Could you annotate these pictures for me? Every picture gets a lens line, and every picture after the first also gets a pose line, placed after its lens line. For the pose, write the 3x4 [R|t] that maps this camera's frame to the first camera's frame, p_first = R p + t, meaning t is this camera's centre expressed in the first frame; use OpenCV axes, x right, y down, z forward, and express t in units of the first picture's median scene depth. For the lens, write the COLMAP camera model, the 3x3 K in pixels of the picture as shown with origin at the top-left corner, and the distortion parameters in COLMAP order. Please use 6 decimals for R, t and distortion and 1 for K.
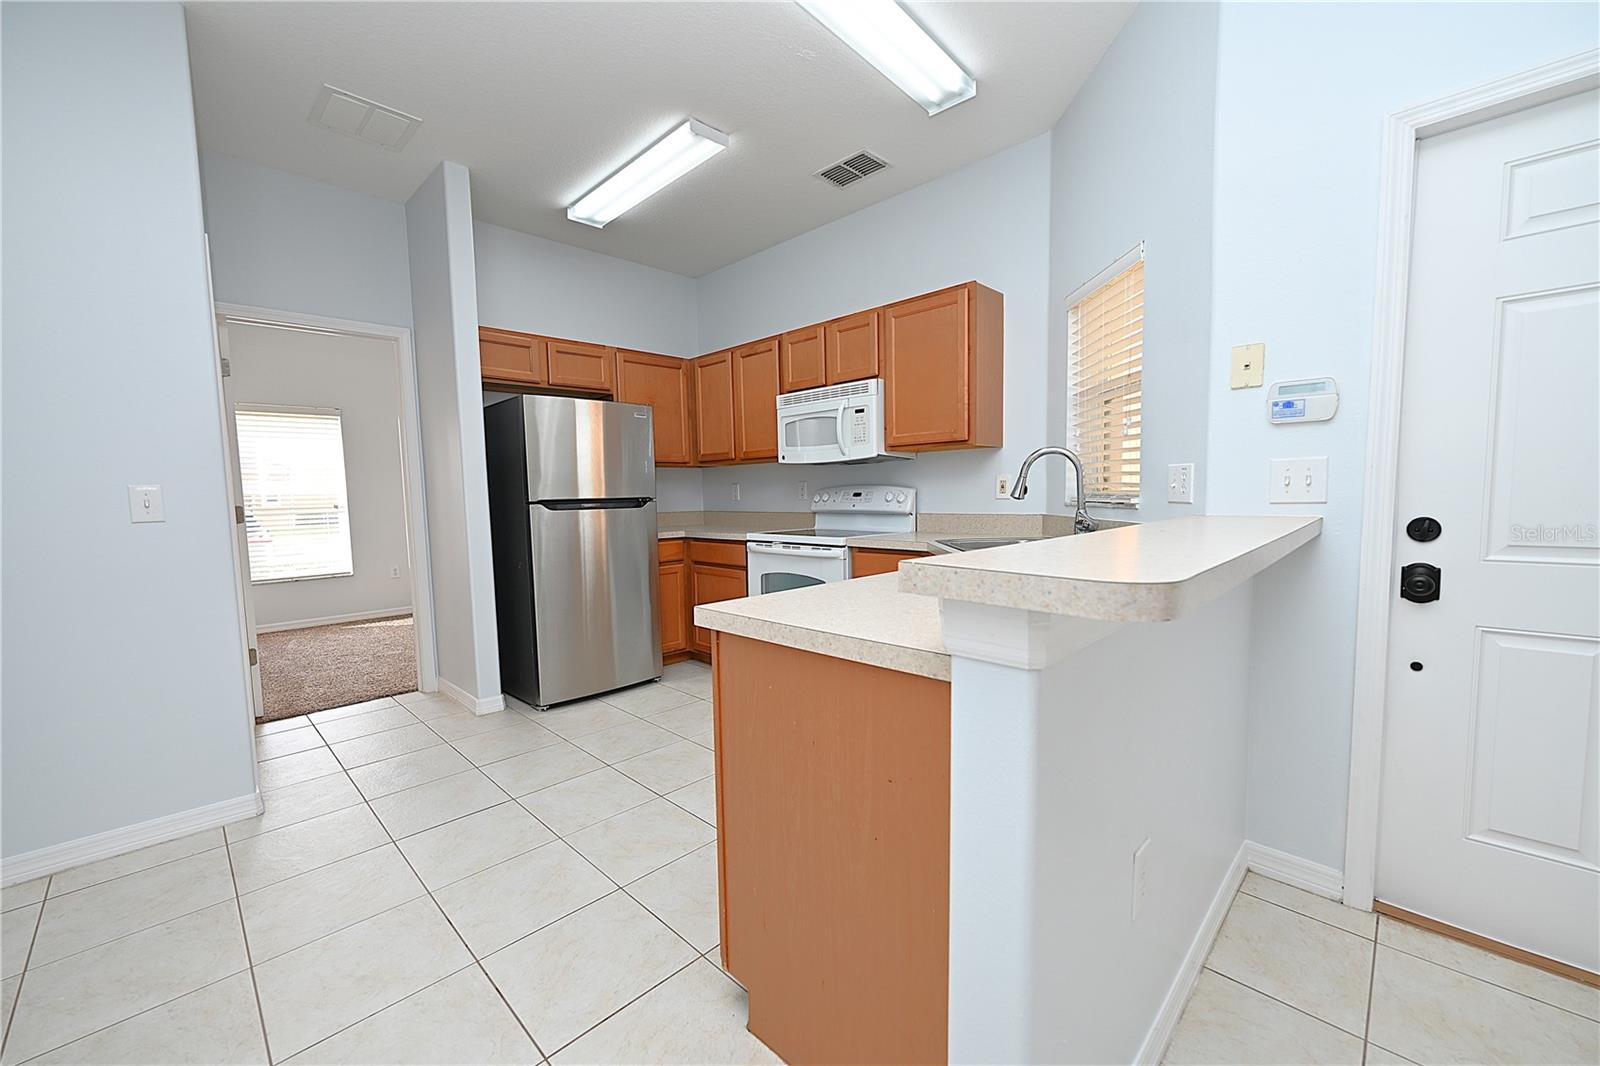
lens RADIAL K [[629.6, 0, 797.5], [0, 629.6, 543.4], [0, 0, 1]] dist [-0.000348, -0.000204]
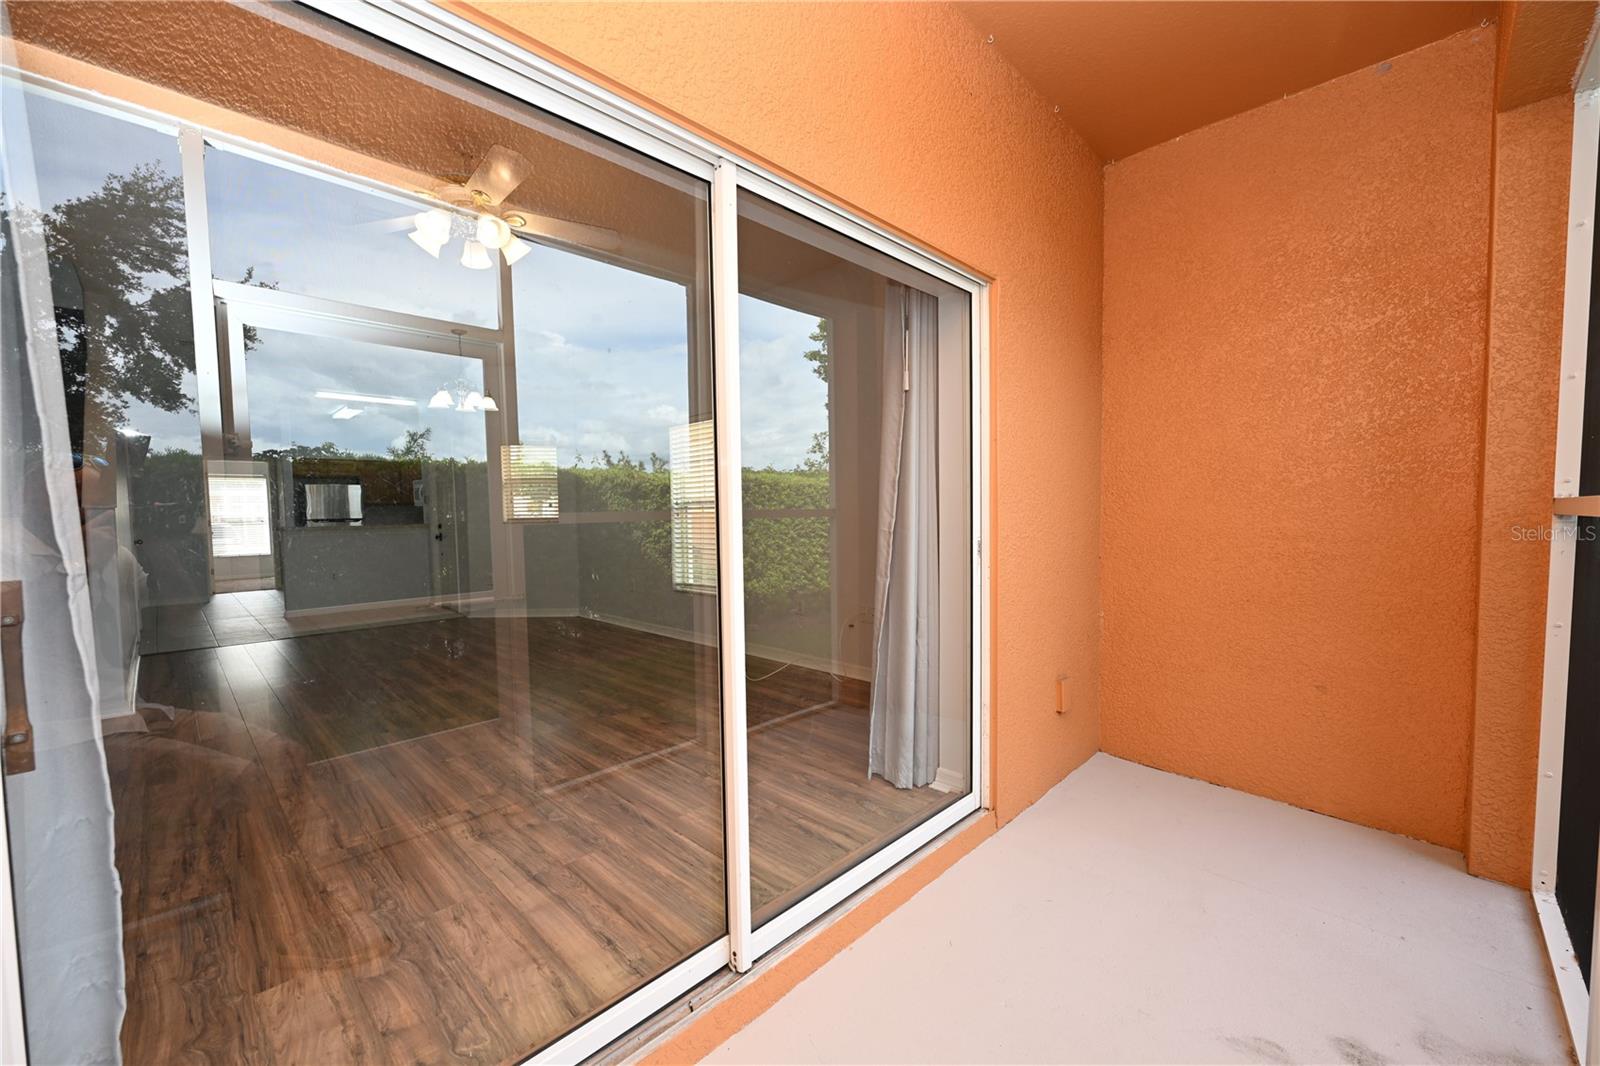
lens RADIAL K [[629.6, 0, 795.2], [0, 629.6, 537.1], [0, 0, 1]] dist [-0.000348, -0.000204]
pose [[0.999983, 0.005289, -0.002511, 1.753794], [-0.005390, 0.999097, -0.042149, 0.119284], [0.002286, 0.042162, 0.999108, -1.823366]]
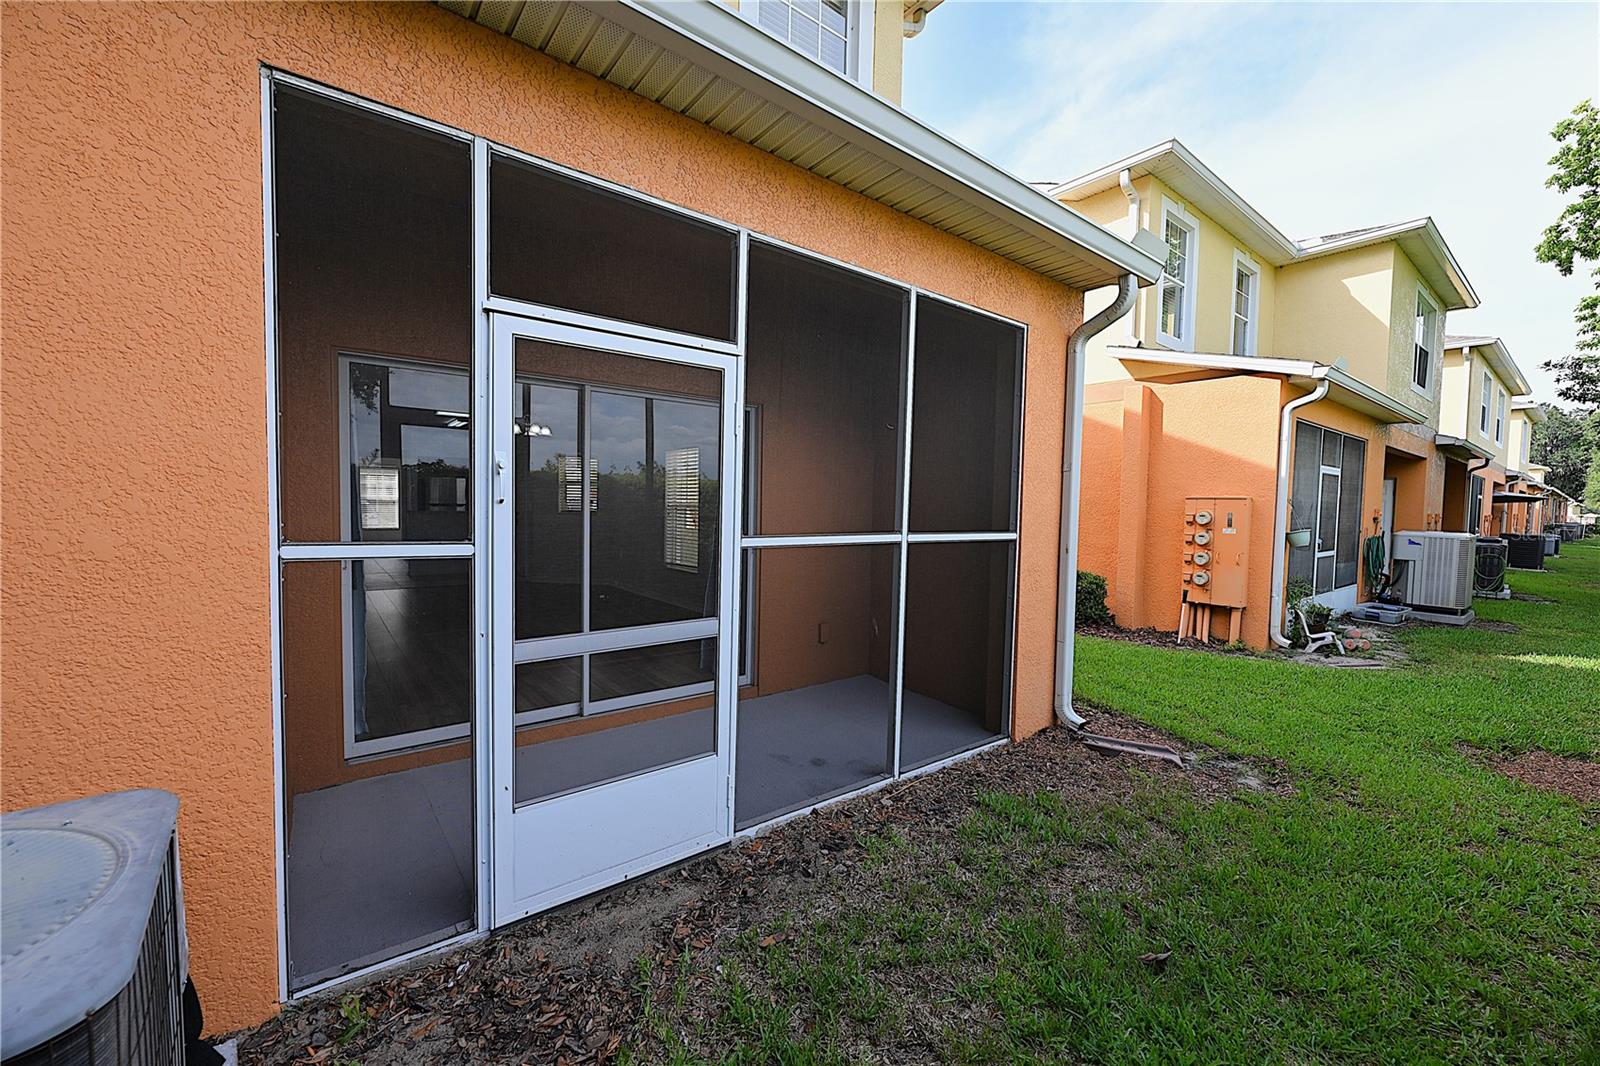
lens RADIAL K [[629.6, 0, 802.3], [0, 629.6, 534.5], [0, 0, 1]] dist [-0.000348, -0.000204]
pose [[0.991203, 0.045075, -0.124441, 2.179807], [-0.048959, 0.998399, -0.028329, 0.112407], [0.122965, 0.034173, 0.991822, -2.359550]]
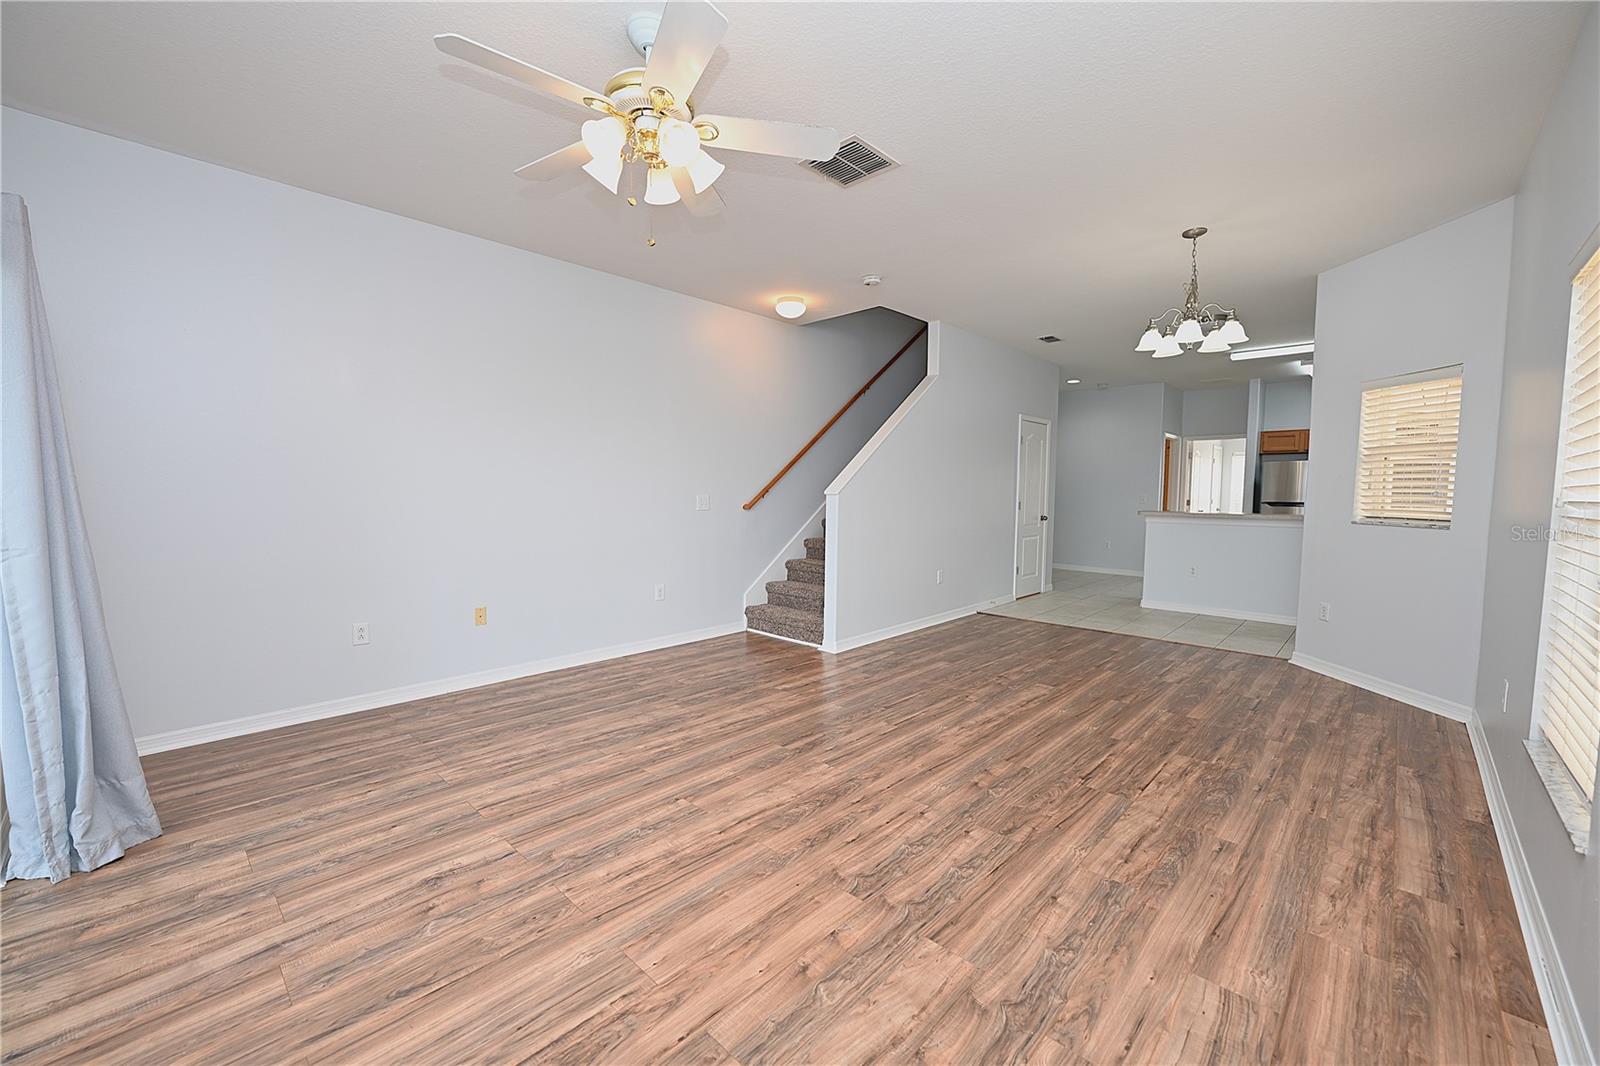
lens RADIAL K [[629.6, 0, 799.9], [0, 629.6, 537.6], [0, 0, 1]] dist [-0.000348, -0.000204]
pose [[0.023102, 0.096102, -0.995103, 1.984395], [-0.089484, 0.991572, 0.093684, 0.003655], [0.995720, 0.086882, 0.031507, -0.891695]]
